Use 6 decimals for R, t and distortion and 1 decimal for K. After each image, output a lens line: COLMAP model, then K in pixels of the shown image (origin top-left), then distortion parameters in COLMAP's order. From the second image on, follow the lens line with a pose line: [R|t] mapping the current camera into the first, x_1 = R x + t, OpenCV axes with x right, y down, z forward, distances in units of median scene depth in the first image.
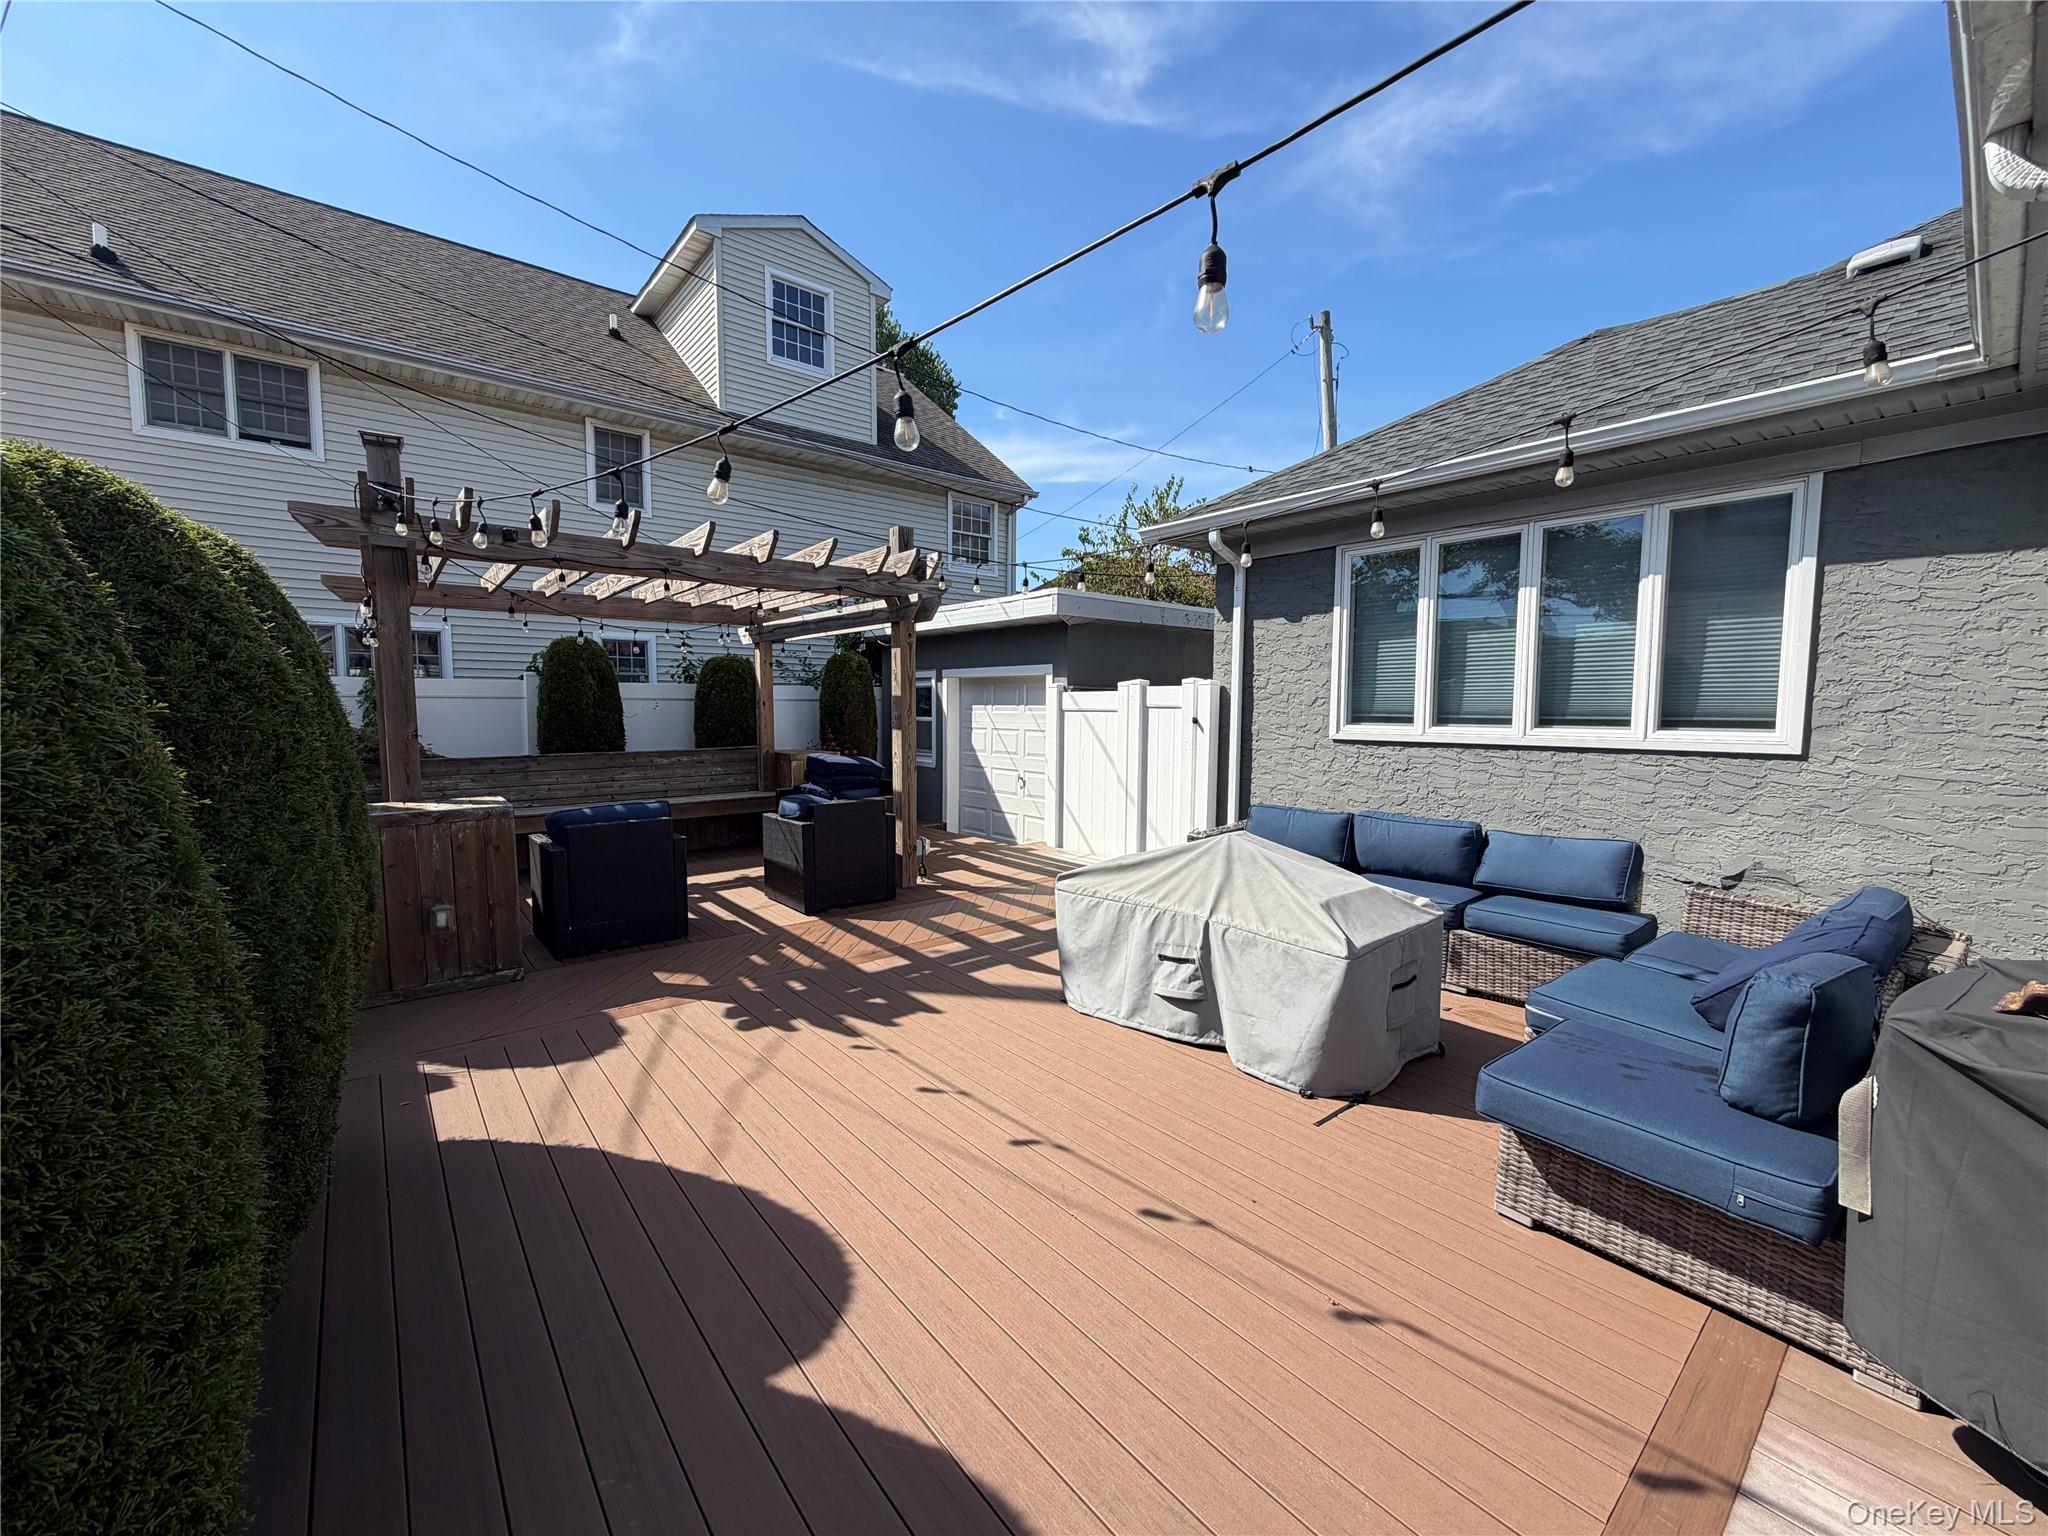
lens RADIAL K [[814.2, 0, 1020.3], [0, 814.2, 768.5], [0, 0, 1]] dist [0.007037, 0.000134]
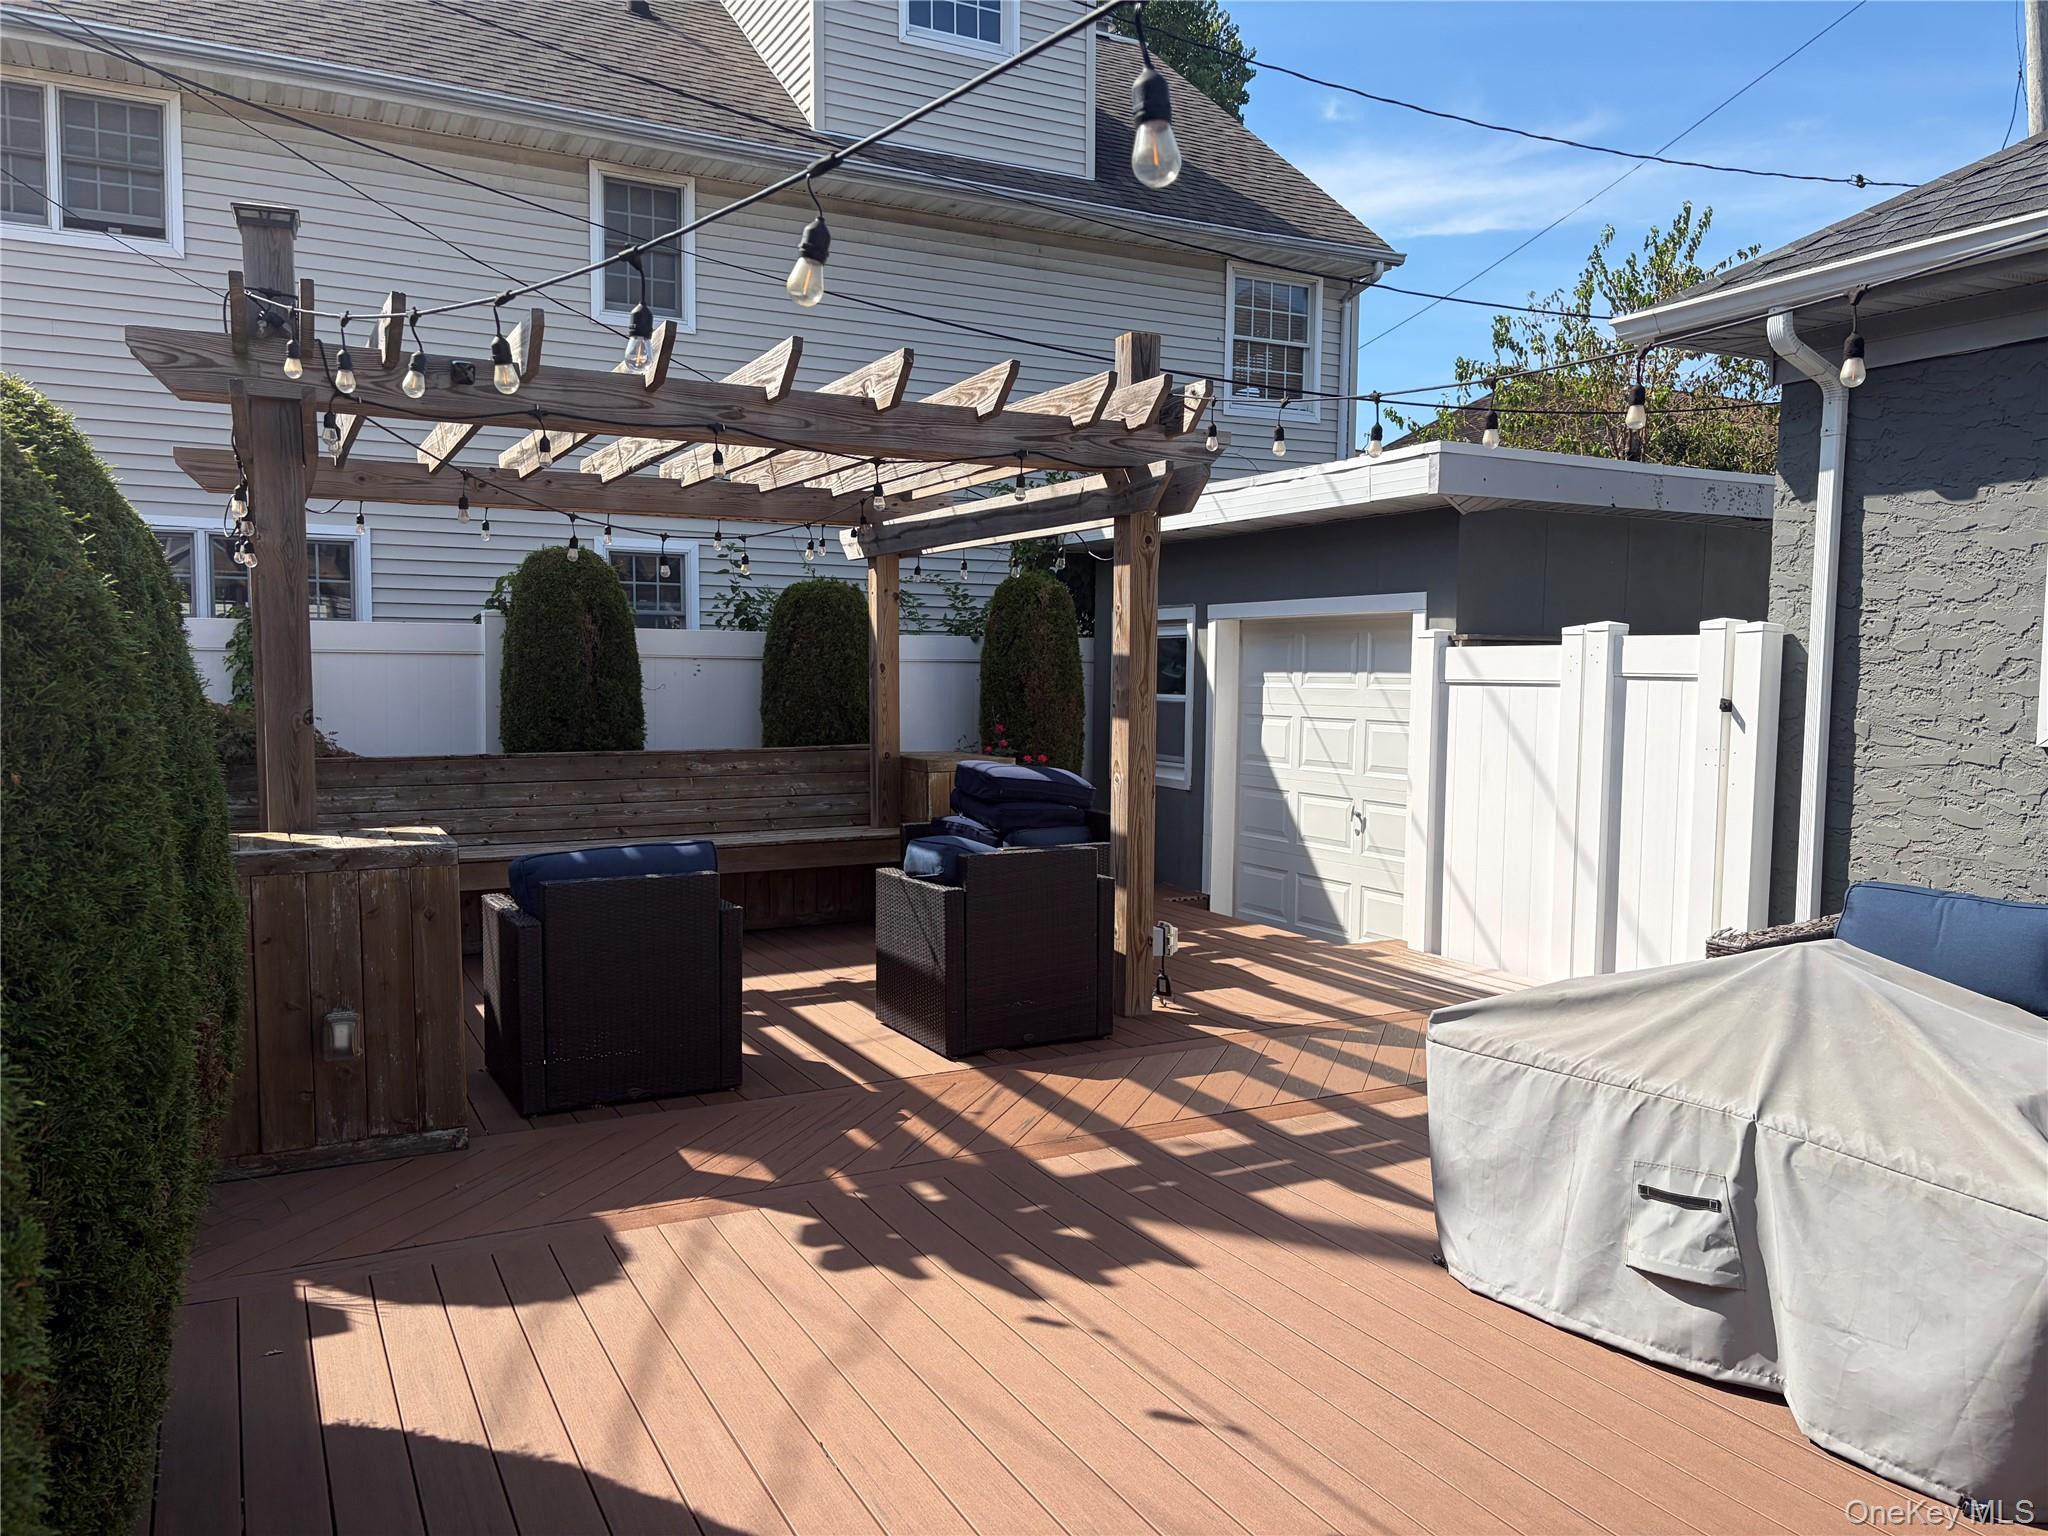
lens RADIAL K [[1542.0, 0, 1046.9], [0, 1542.0, 779.5], [0, 0, 1]] dist [0.067366, -0.063369]
pose [[0.980530, 0.018534, -0.195490, -0.002014], [-0.019828, 0.999793, -0.004668, -0.002854], [0.195363, 0.008453, 0.980695, 0.008057]]
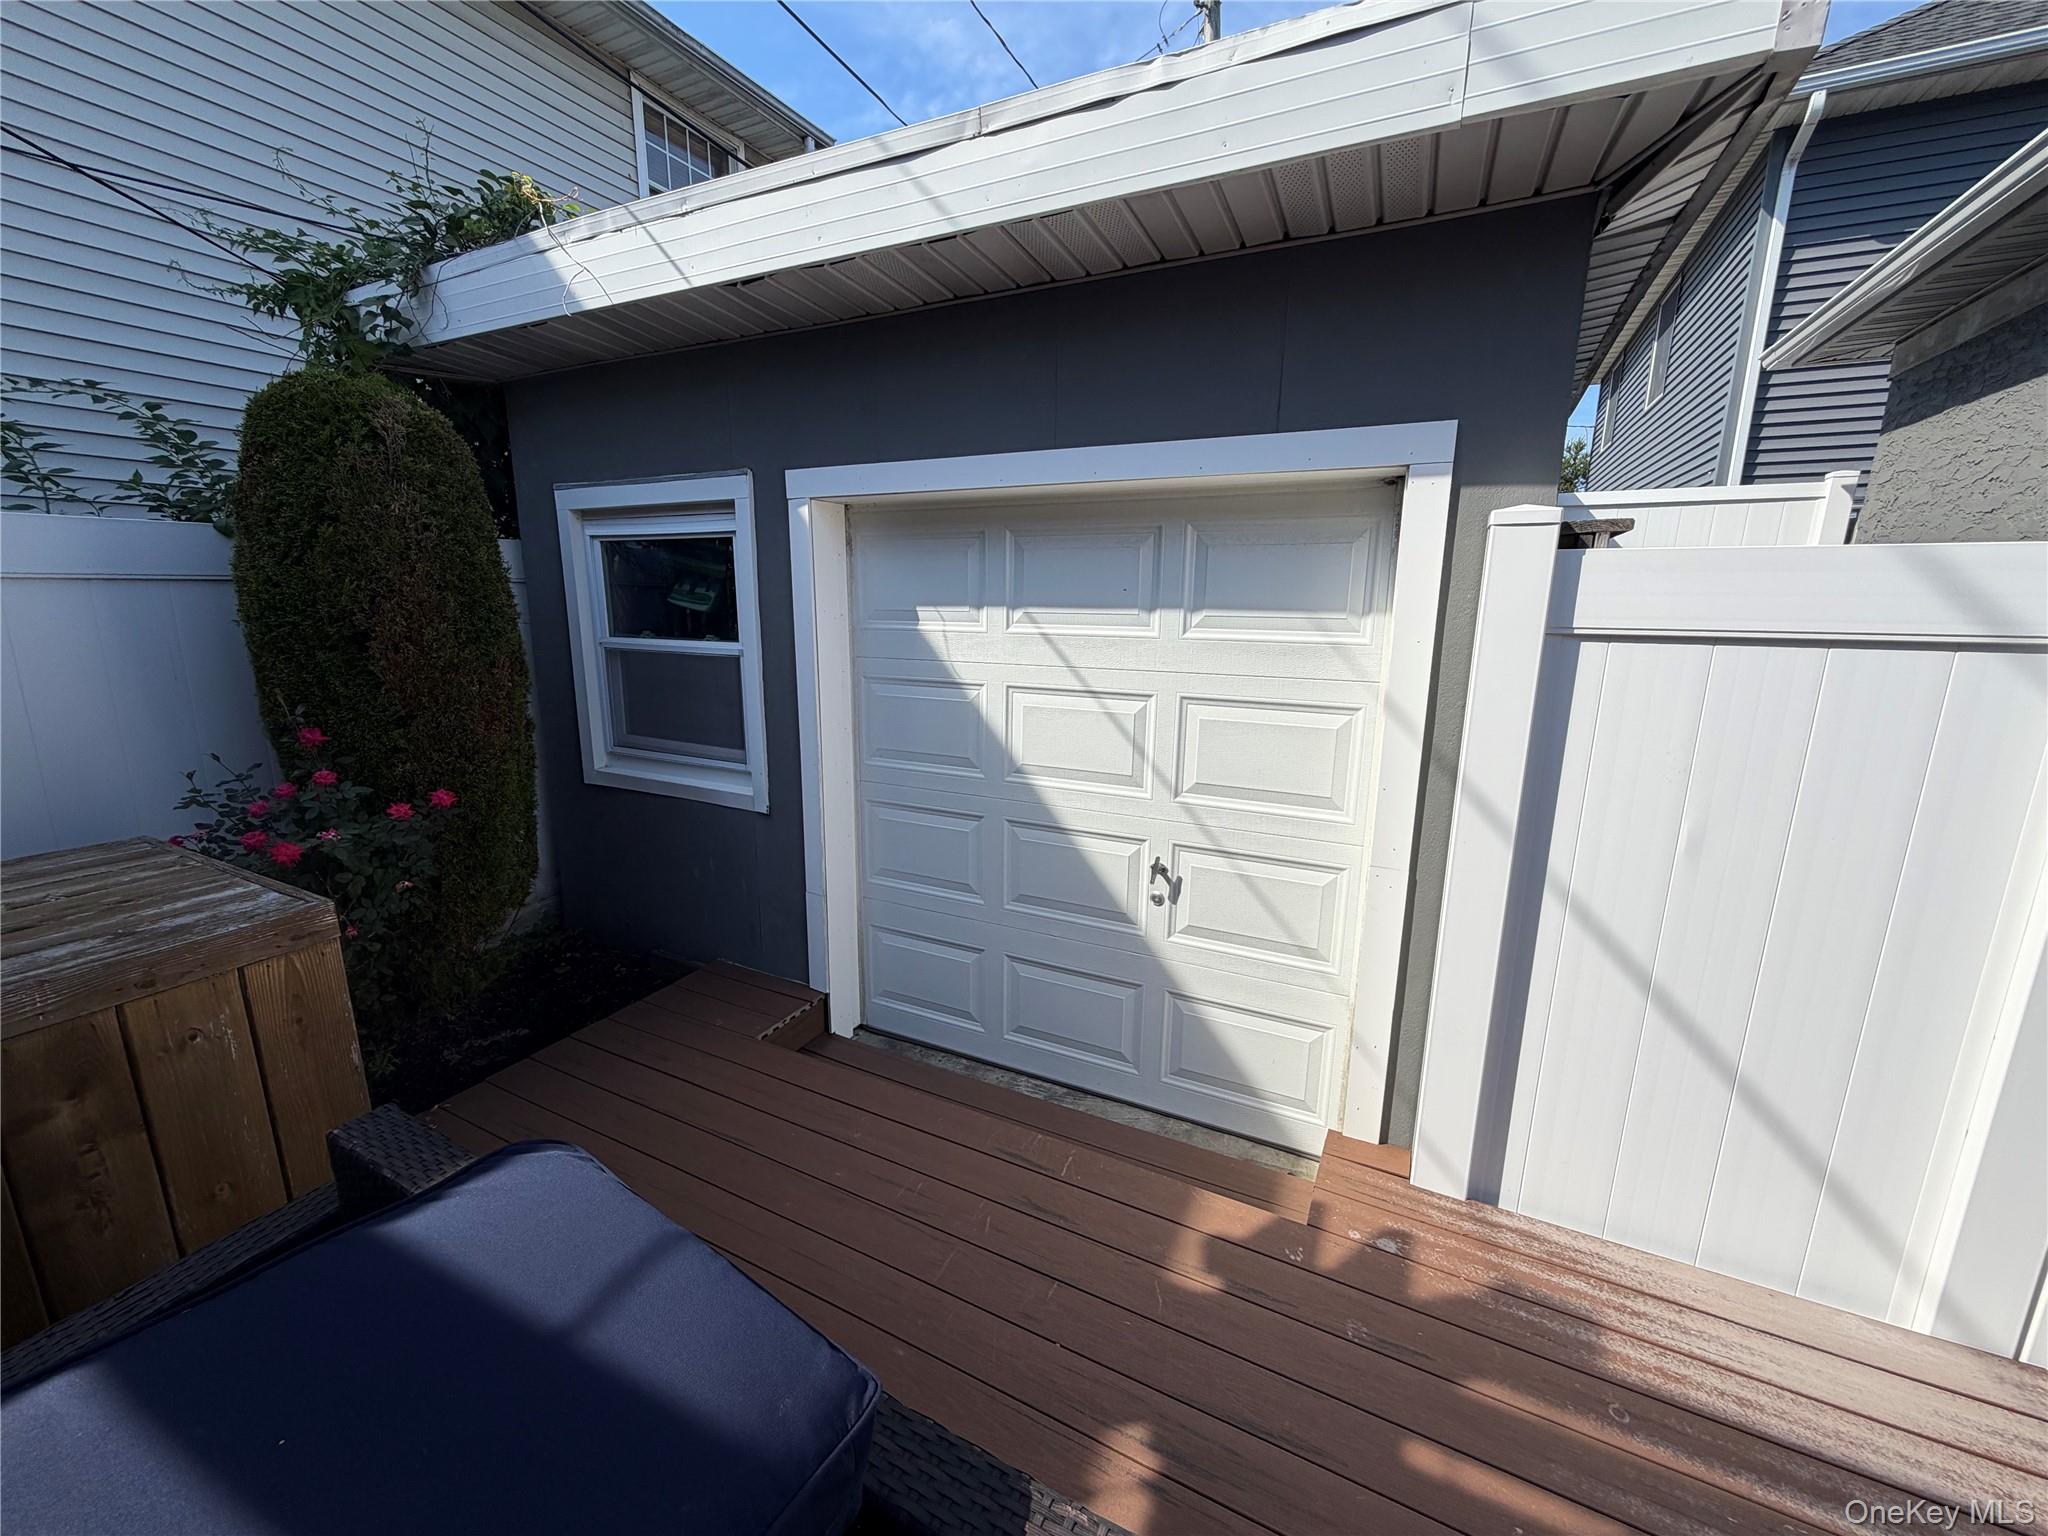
lens RADIAL K [[814.2, 0, 1020.3], [0, 814.2, 768.5], [0, 0, 1]] dist [0.007037, 0.000134]
pose [[0.917091, -0.078704, 0.390832, -0.270345], [0.025834, 0.989992, 0.138740, -0.113064], [-0.397840, -0.117140, 0.909946, 1.378001]]
